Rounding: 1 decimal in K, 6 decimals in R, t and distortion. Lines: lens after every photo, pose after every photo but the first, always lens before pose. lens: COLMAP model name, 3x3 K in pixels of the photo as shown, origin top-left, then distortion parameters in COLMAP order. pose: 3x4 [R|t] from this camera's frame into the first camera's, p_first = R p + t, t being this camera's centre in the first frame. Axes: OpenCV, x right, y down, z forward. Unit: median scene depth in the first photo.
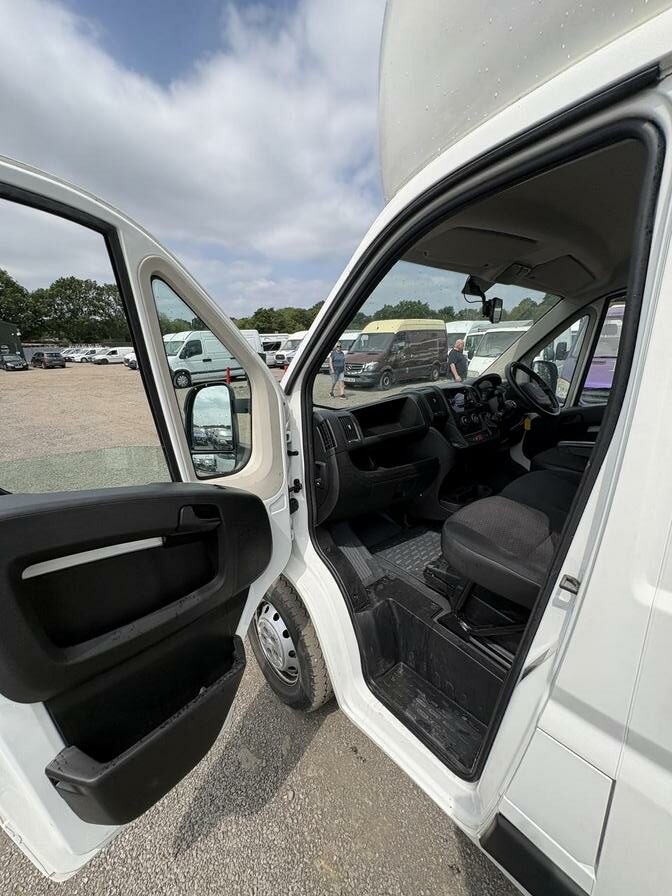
lens RADIAL K [[353.8, 0, 337.2], [0, 353.8, 449.9], [0, 0, 1]] dist [0.001120, 0.000178]
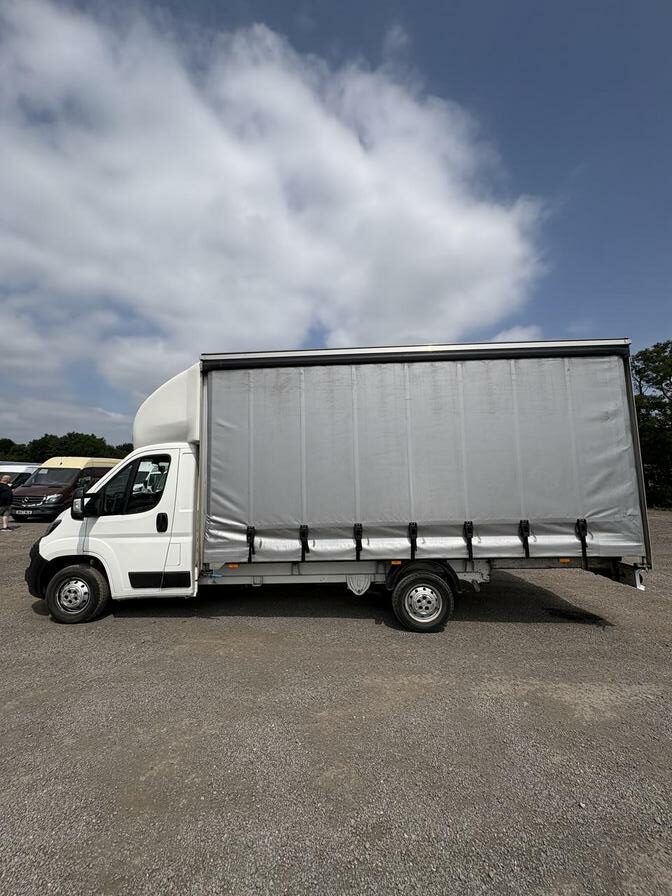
lens RADIAL K [[363.2, 0, 337.0], [0, 363.2, 449.5], [0, 0, 1]] dist [-0.003022, 0.000753]
pose [[0.686422, 0.091401, 0.721437, -0.111681], [0.182900, 0.938480, -0.292921, 0.090252], [-0.703828, 0.333018, 0.627476, -0.292494]]
